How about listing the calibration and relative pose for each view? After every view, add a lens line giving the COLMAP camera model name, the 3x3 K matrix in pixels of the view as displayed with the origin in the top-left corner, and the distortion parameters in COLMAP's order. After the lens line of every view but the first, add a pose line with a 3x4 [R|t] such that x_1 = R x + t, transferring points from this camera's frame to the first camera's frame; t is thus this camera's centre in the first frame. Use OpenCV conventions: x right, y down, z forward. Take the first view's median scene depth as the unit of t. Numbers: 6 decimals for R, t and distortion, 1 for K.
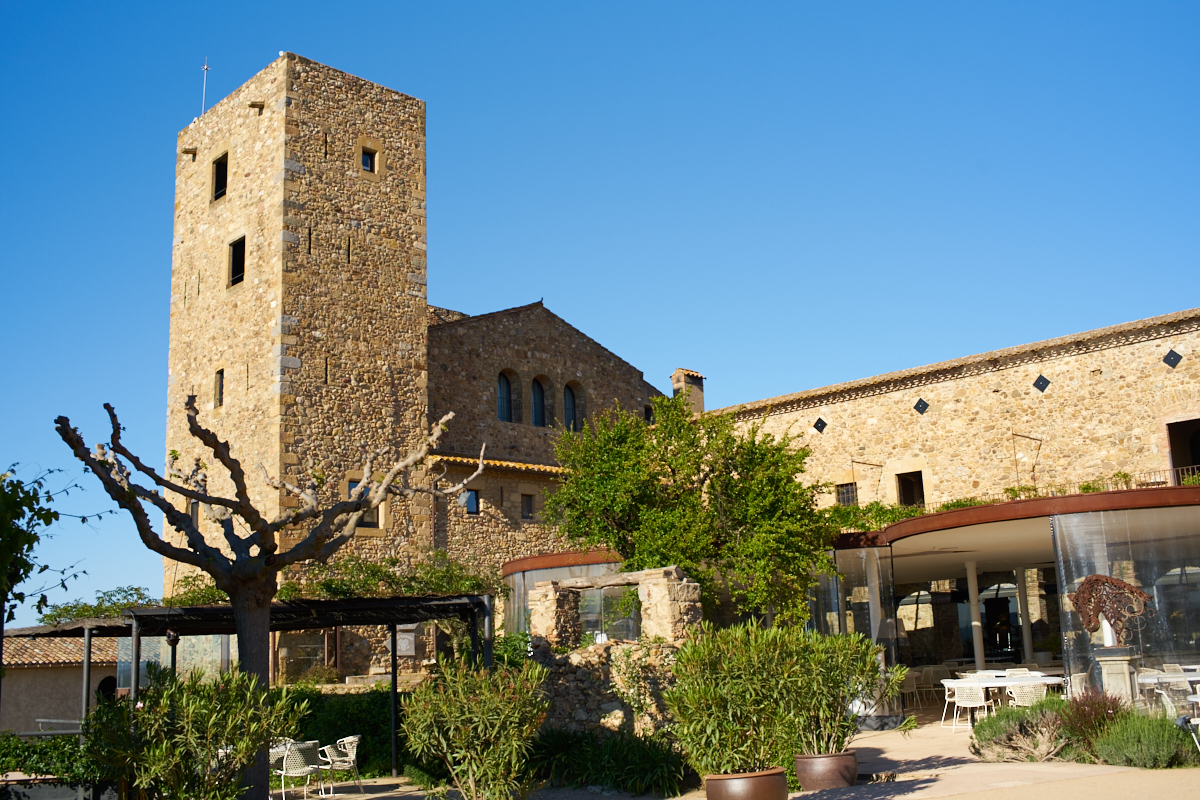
lens RADIAL K [[1185.7, 0, 600.0], [0, 1185.7, 400.0], [0, 0, 1]] dist [-0.062570, 0.003969]
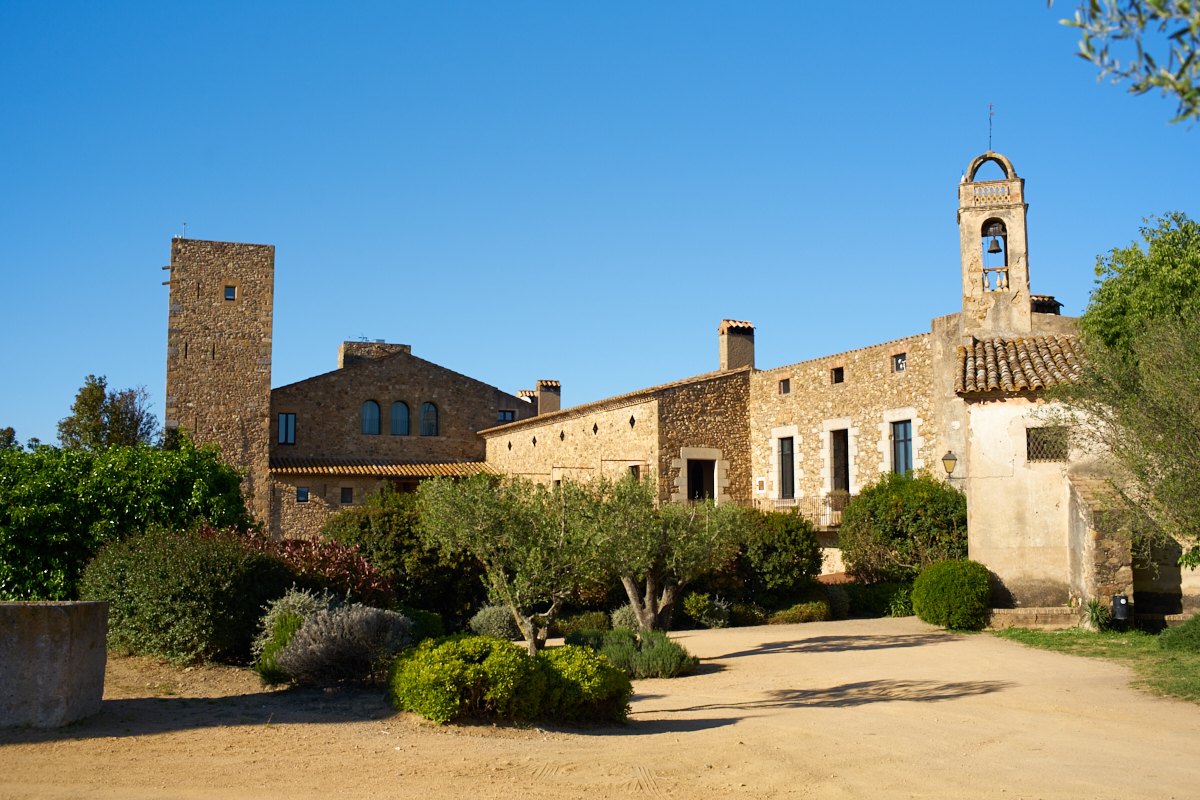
lens RADIAL K [[1185.7, 0, 600.0], [0, 1185.7, 400.0], [0, 0, 1]] dist [-0.062570, 0.003969]
pose [[0.911020, -0.005929, -0.412319, 0.949553], [0.052883, 0.993320, 0.102561, -0.192114], [0.408956, -0.115240, 0.905248, -0.308034]]
